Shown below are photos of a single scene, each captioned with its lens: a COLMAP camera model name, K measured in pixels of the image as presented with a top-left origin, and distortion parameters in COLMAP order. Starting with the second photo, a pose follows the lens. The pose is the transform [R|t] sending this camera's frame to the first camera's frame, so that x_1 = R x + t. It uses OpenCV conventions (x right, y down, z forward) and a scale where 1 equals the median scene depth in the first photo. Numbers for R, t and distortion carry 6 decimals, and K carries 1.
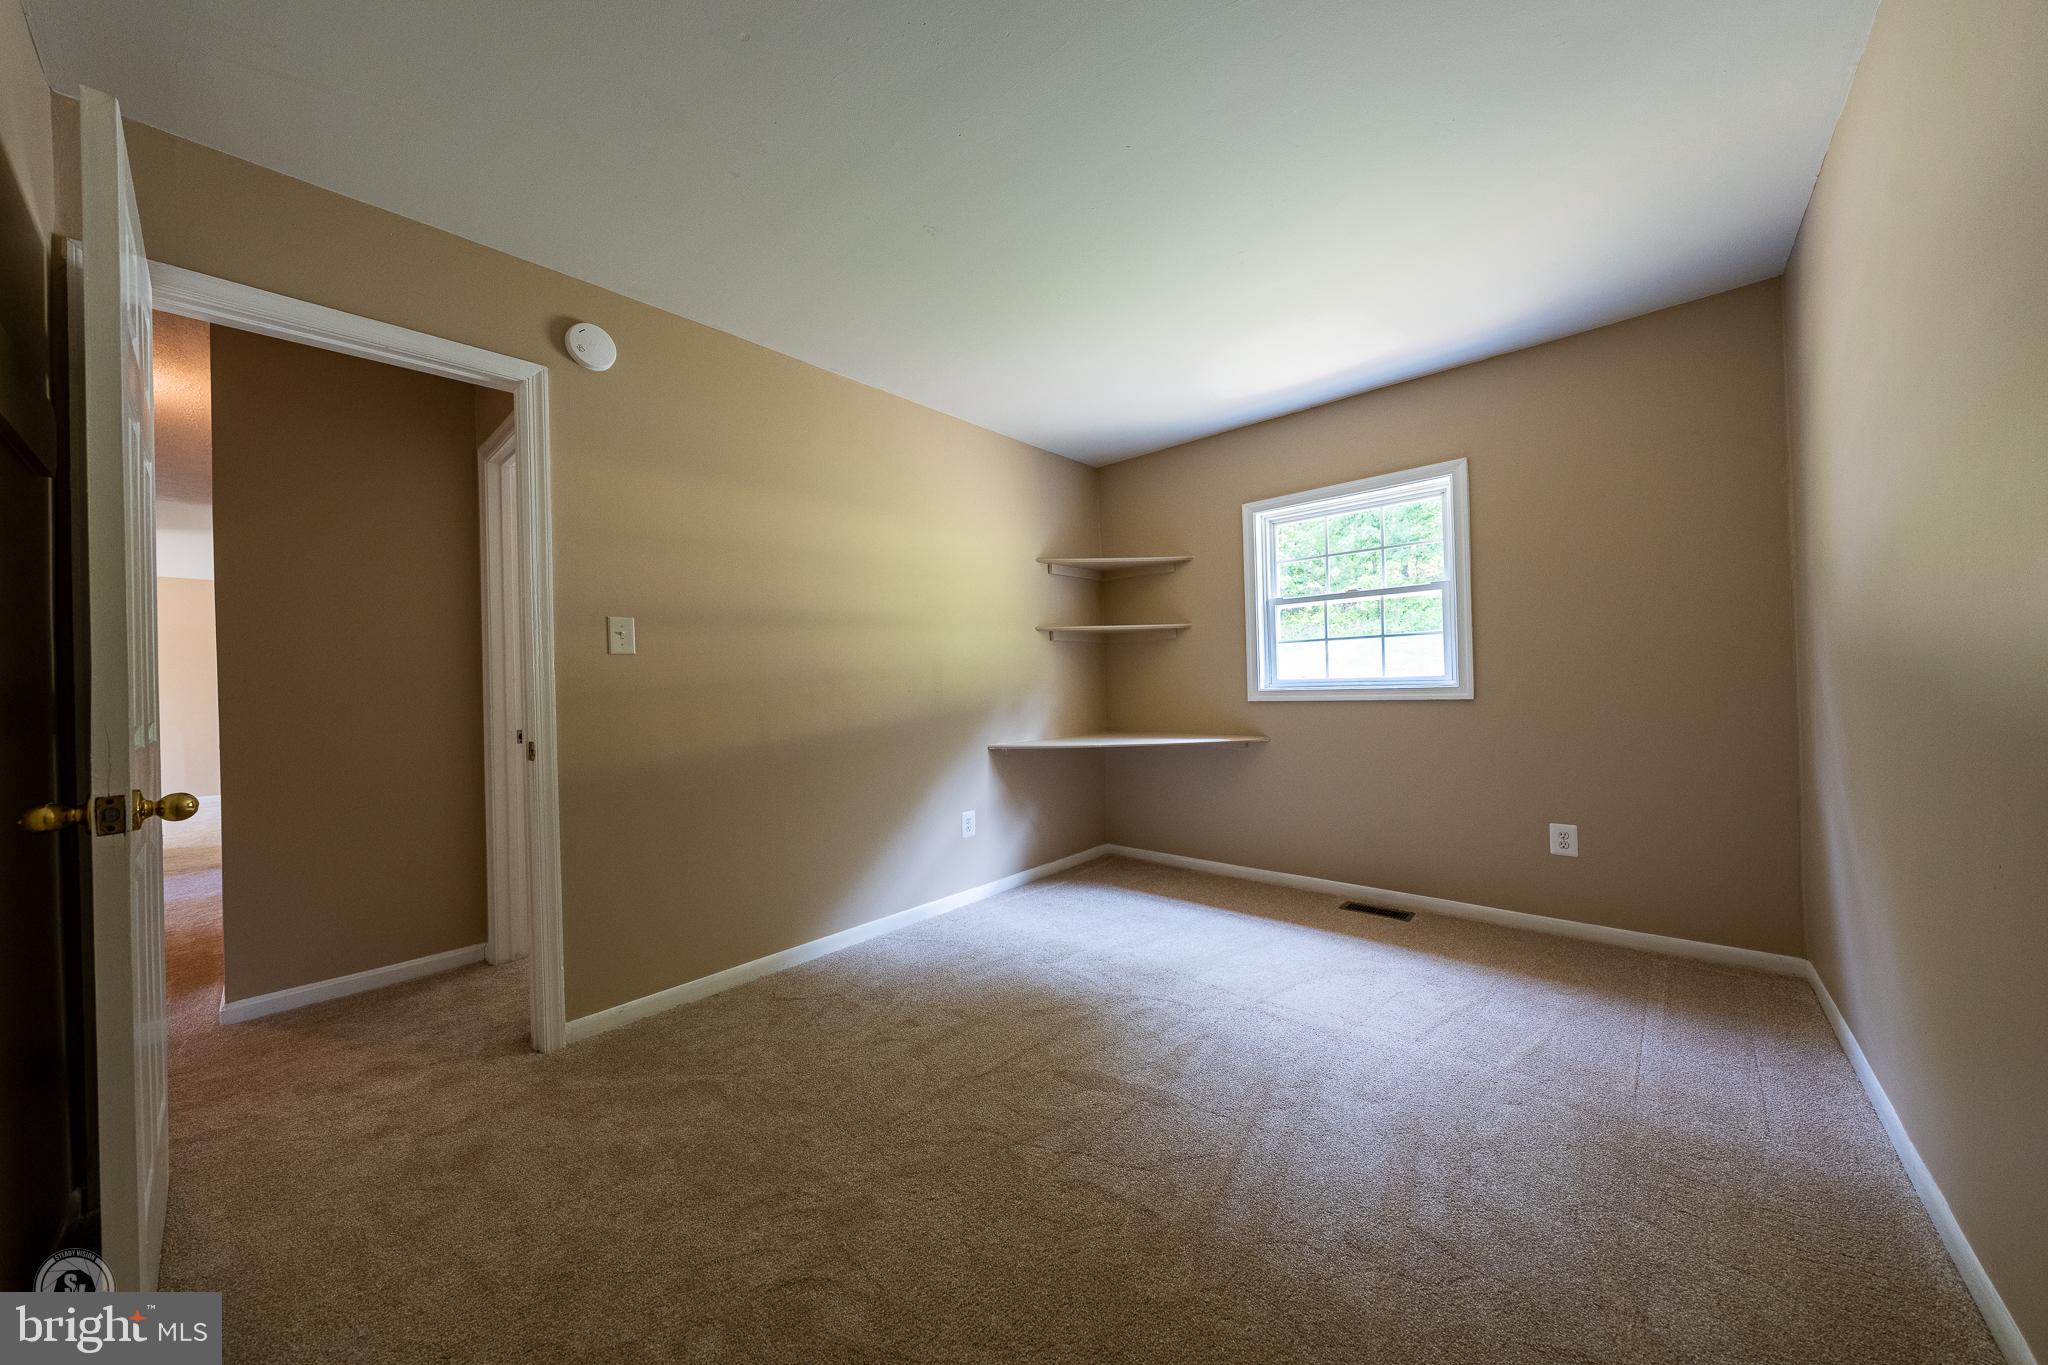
lens RADIAL K [[695.5, 0, 1022.1], [0, 695.5, 682.1], [0, 0, 1]] dist [-0.001574, -0.000118]
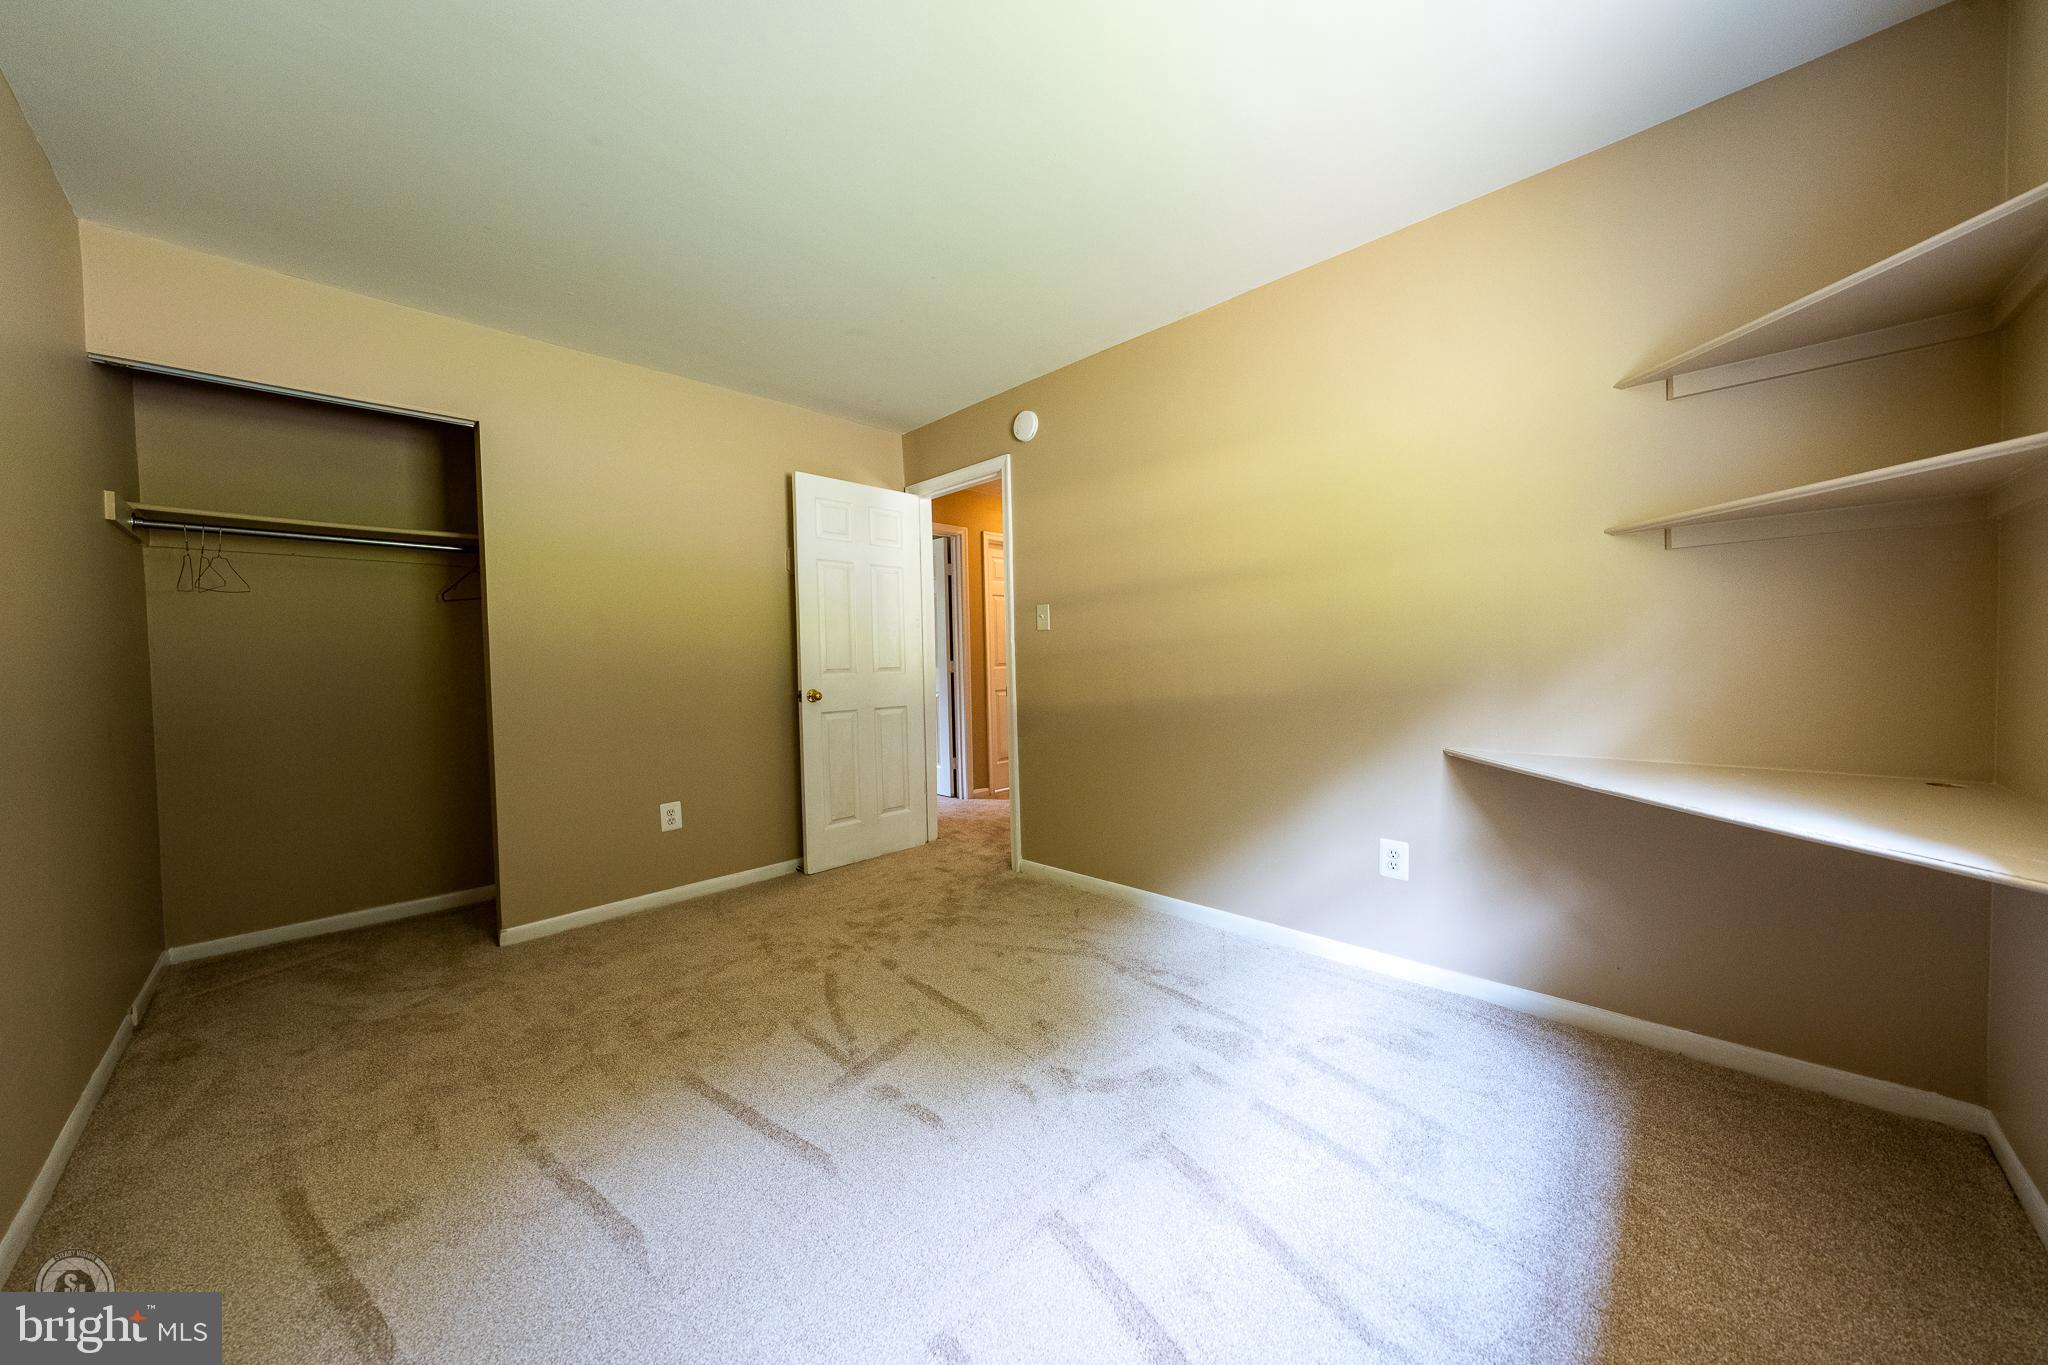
lens RADIAL K [[695.5, 0, 1022.1], [0, 695.5, 682.1], [0, 0, 1]] dist [-0.001574, -0.000118]
pose [[-0.052187, 0.054748, -0.997135, 0.638946], [0.022933, 0.998299, 0.053611, -0.007678], [0.998374, -0.020070, -0.053354, 0.742736]]
